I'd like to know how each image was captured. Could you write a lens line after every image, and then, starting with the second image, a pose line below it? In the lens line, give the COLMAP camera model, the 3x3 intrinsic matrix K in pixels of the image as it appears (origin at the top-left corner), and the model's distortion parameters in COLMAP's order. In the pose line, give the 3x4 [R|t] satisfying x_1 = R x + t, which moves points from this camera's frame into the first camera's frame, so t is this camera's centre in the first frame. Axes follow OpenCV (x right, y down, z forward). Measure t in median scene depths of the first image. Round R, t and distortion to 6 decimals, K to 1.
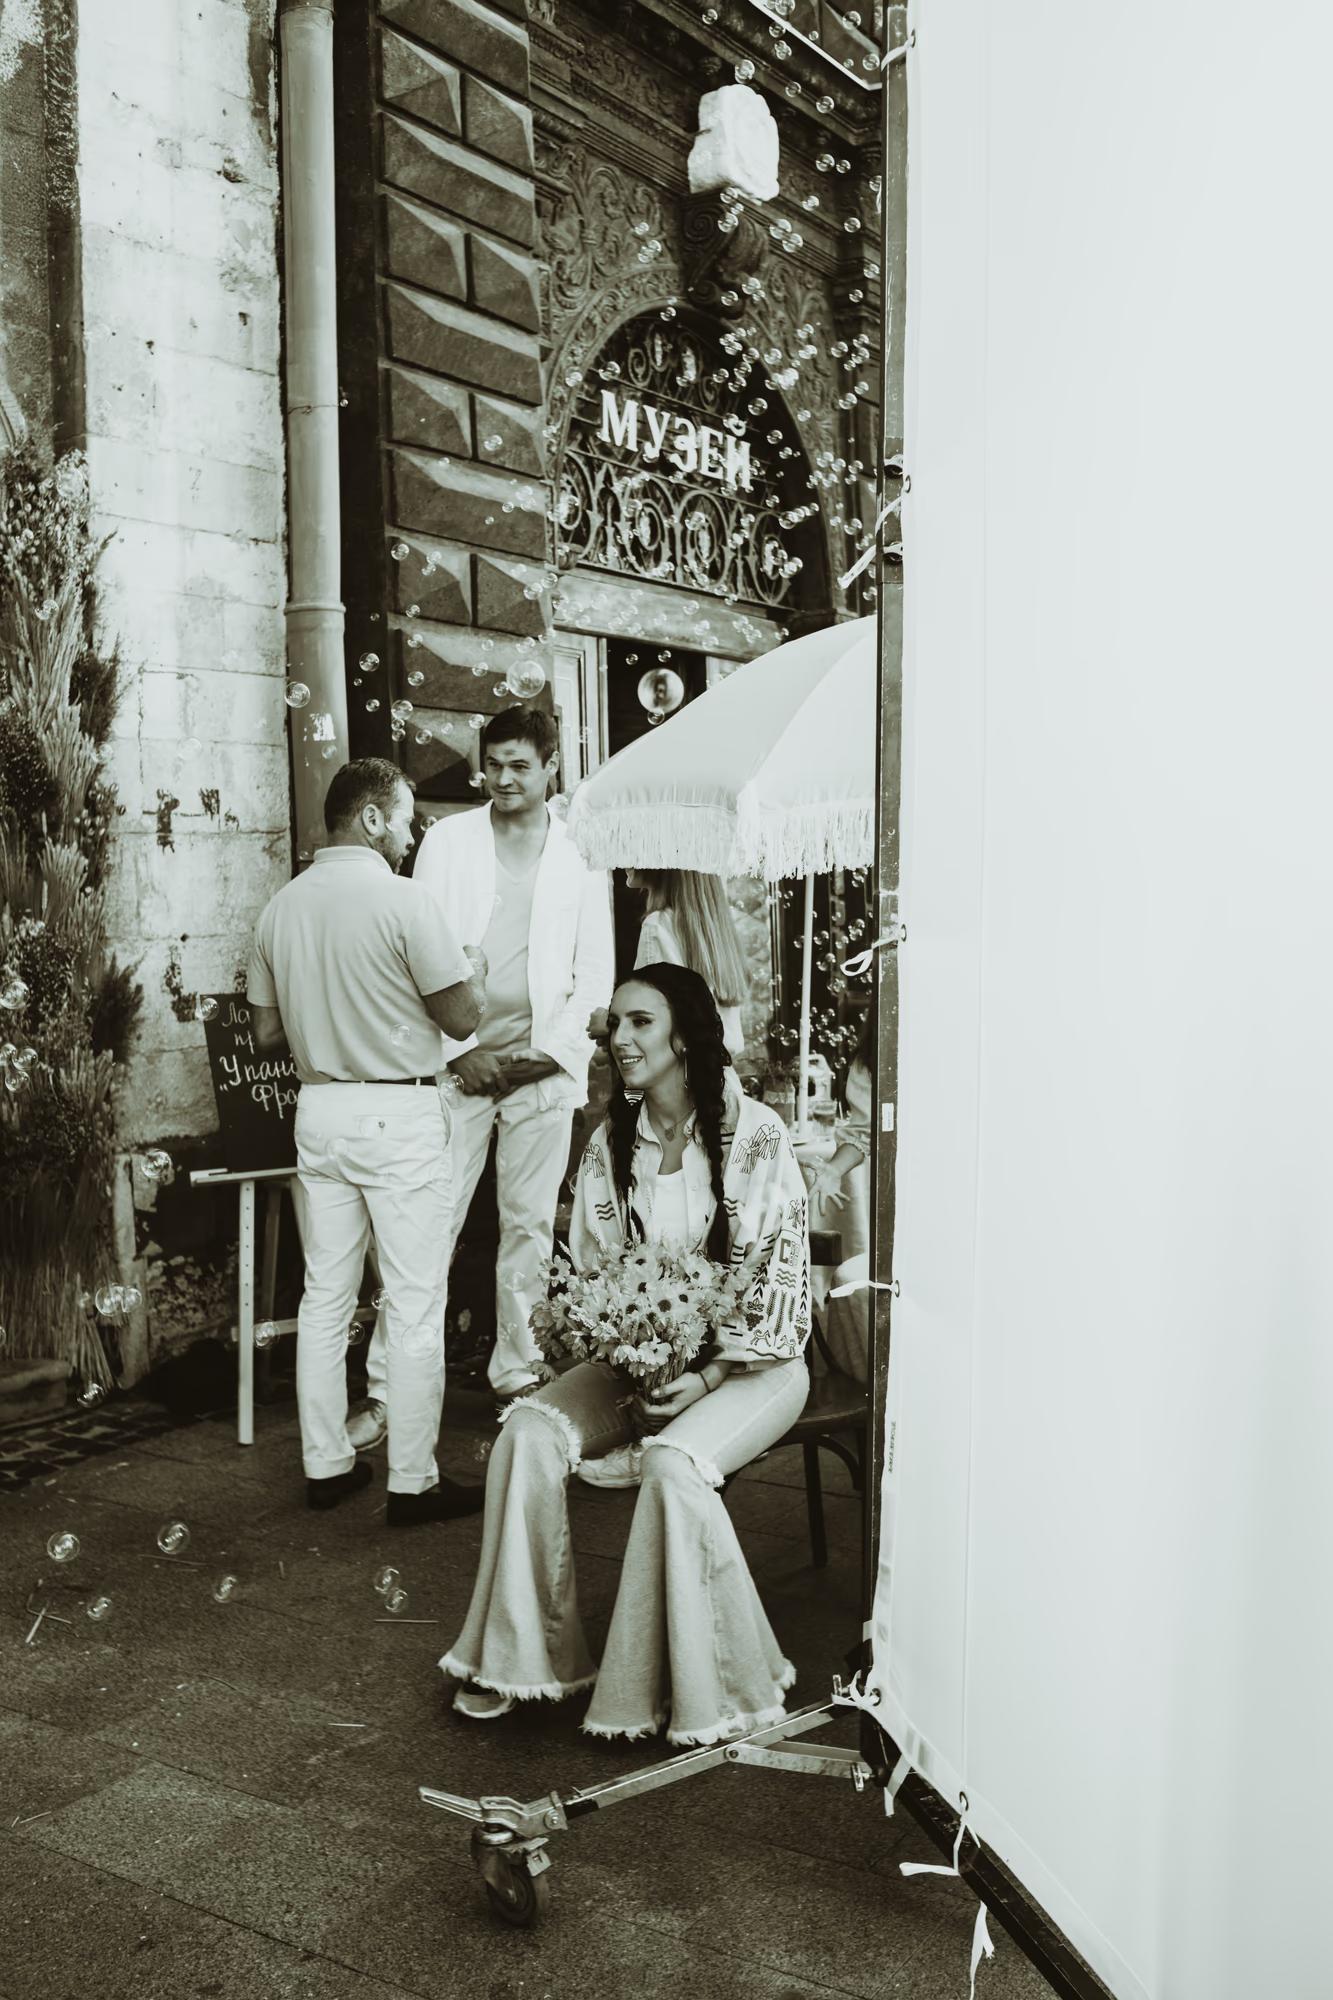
lens RADIAL K [[2092.8, 0, 667.0], [0, 2092.8, 1093.7], [0, 0, 1]] dist [-0.071843, 0.015912]
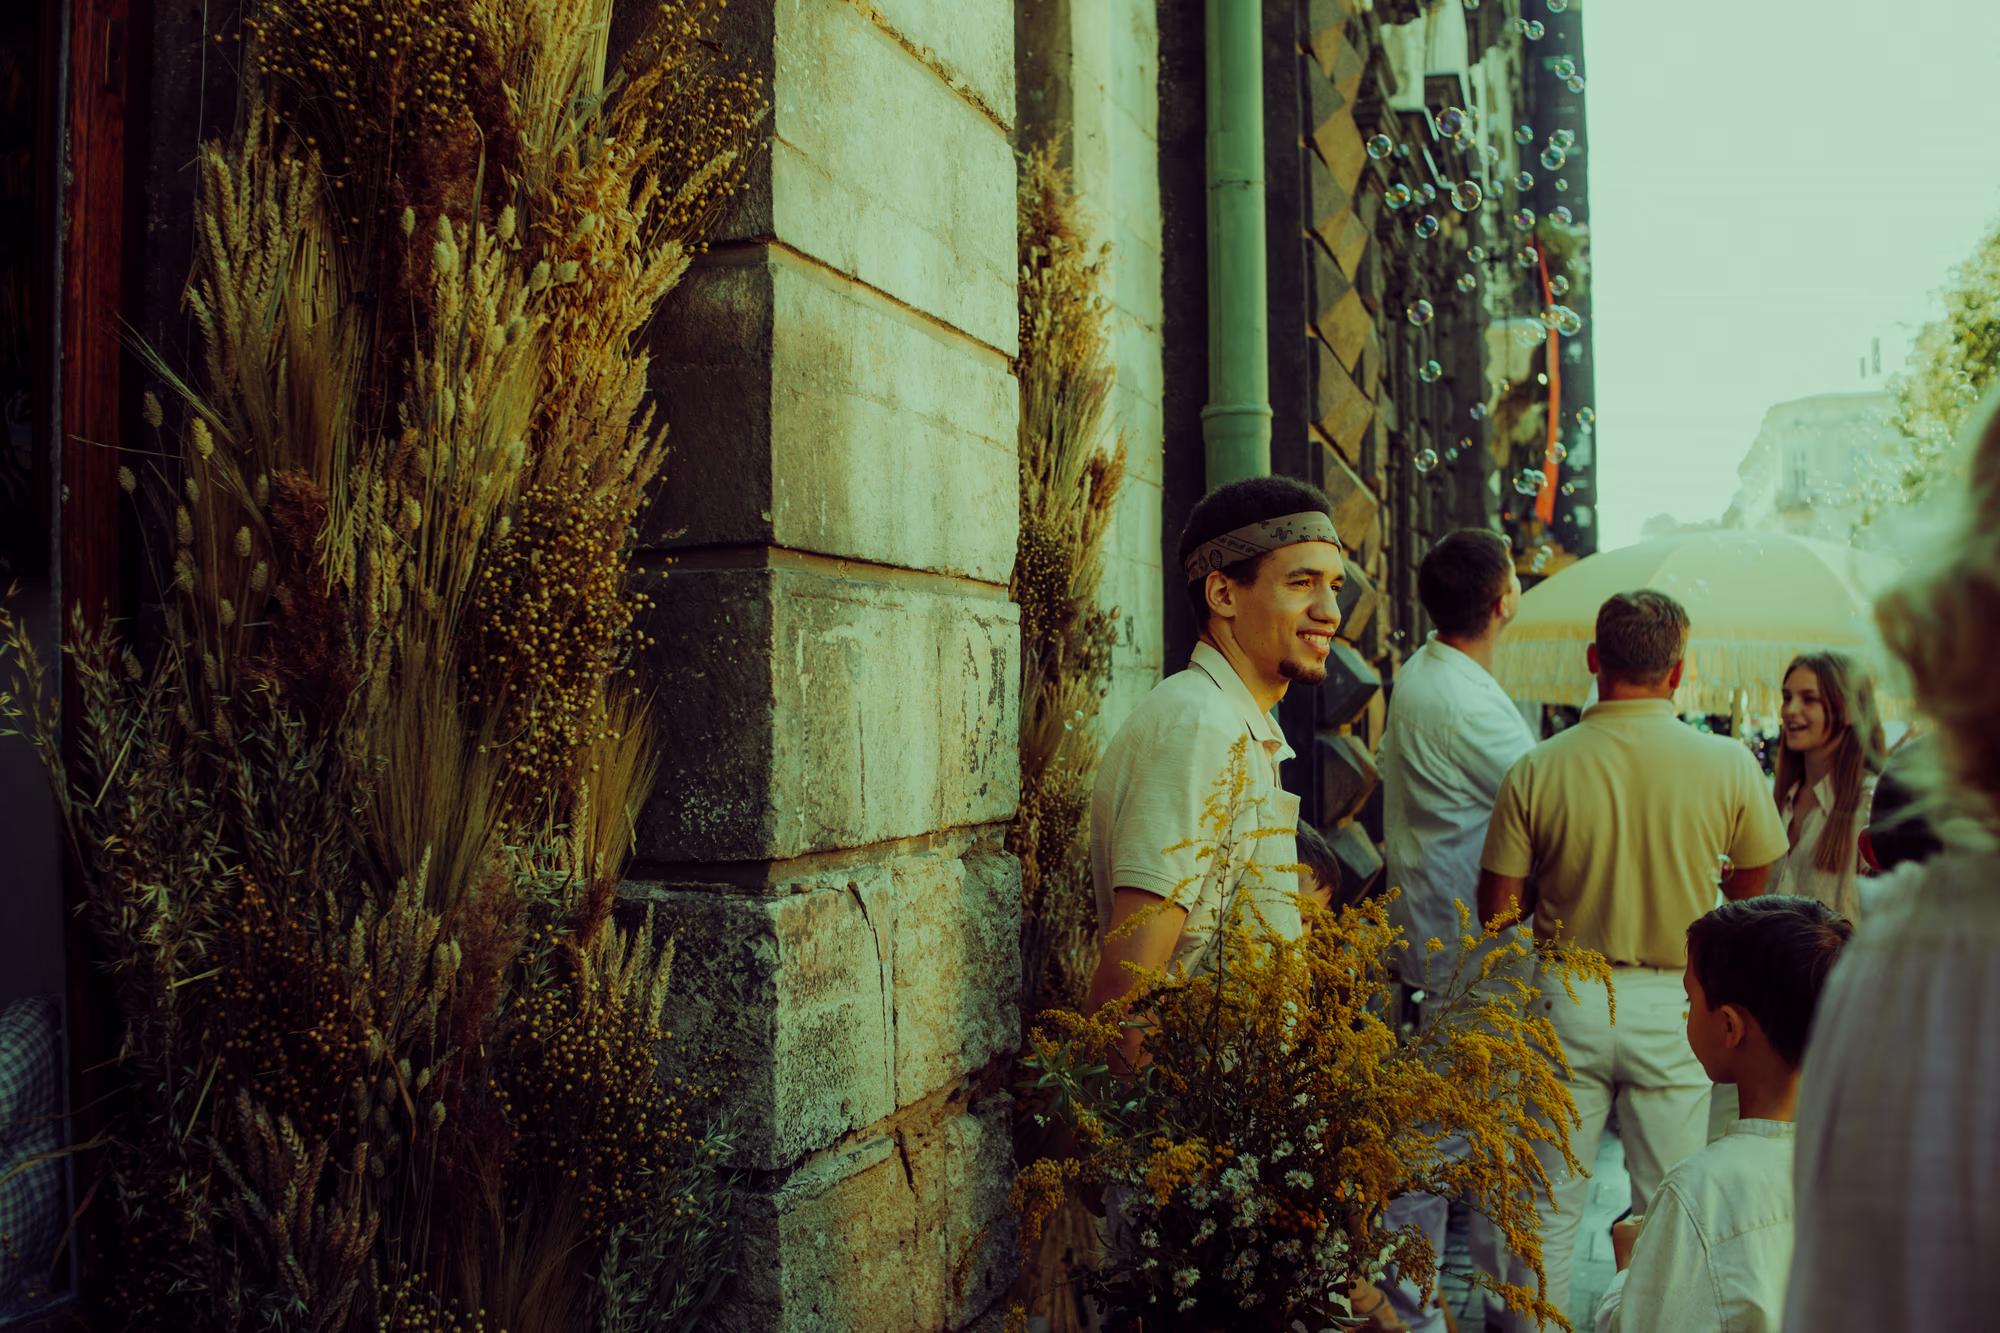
lens RADIAL K [[2092.8, 0, 1000.0], [0, 2092.8, 666.5], [0, 0, 1]] dist [-0.071843, 0.015912]
pose [[0.970031, 0.039457, 0.239755, -0.463978], [-0.010292, 0.992514, -0.121697, -0.023197], [-0.242762, 0.115583, 0.963176, 0.207199]]
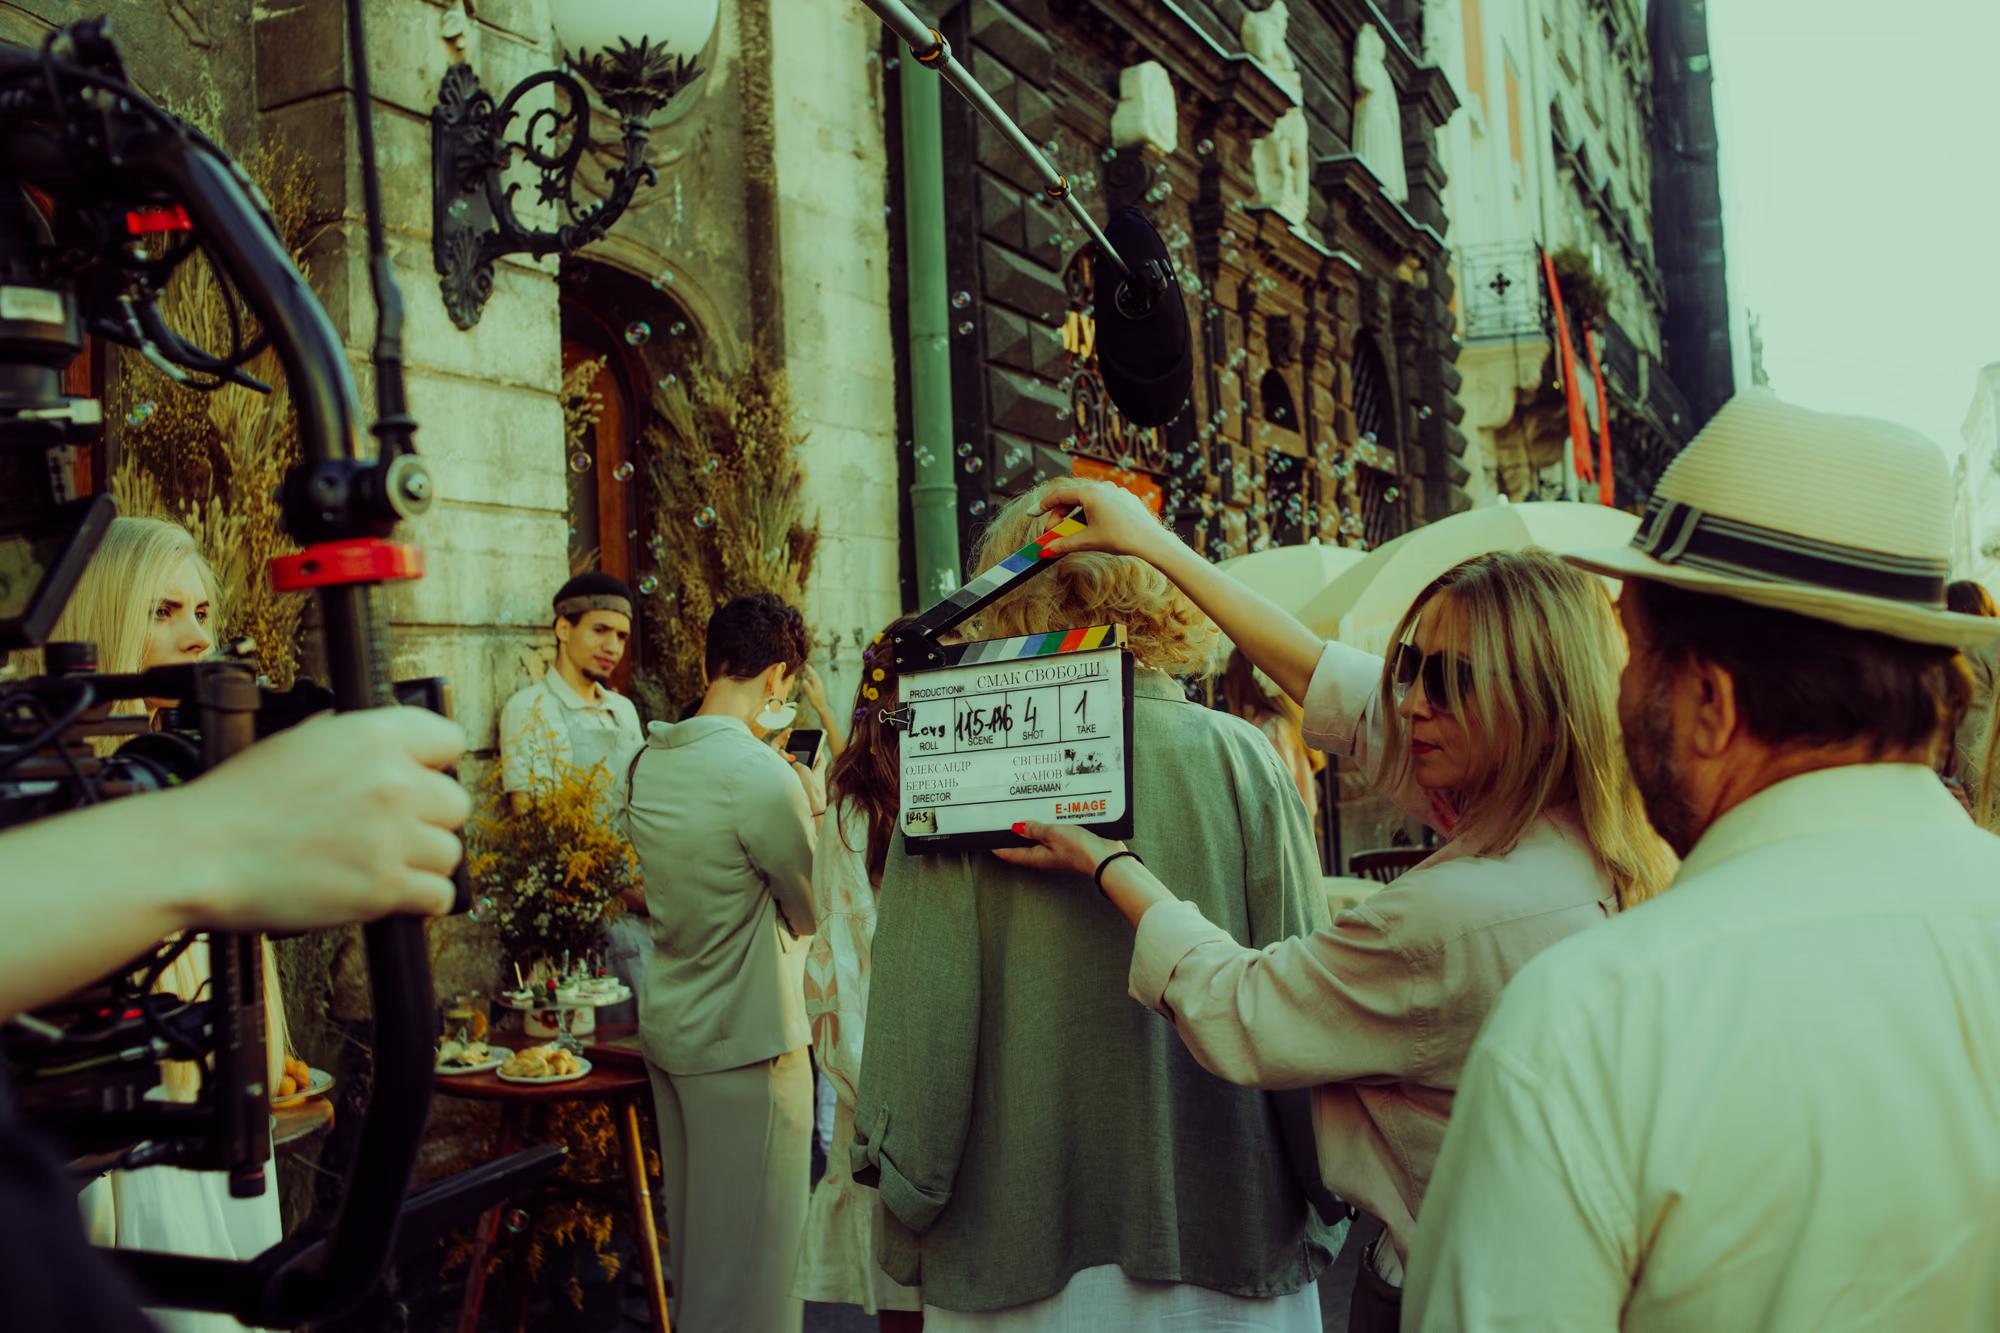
lens RADIAL K [[2074.9, 0, 1000.0], [0, 2074.9, 666.5], [0, 0, 1]] dist [-0.014406, -0.000681]
pose [[0.994670, -0.004398, 0.103016, -0.259971], [0.016894, 0.992540, -0.120747, 0.031756], [-0.101717, 0.121844, 0.987324, -0.256016]]
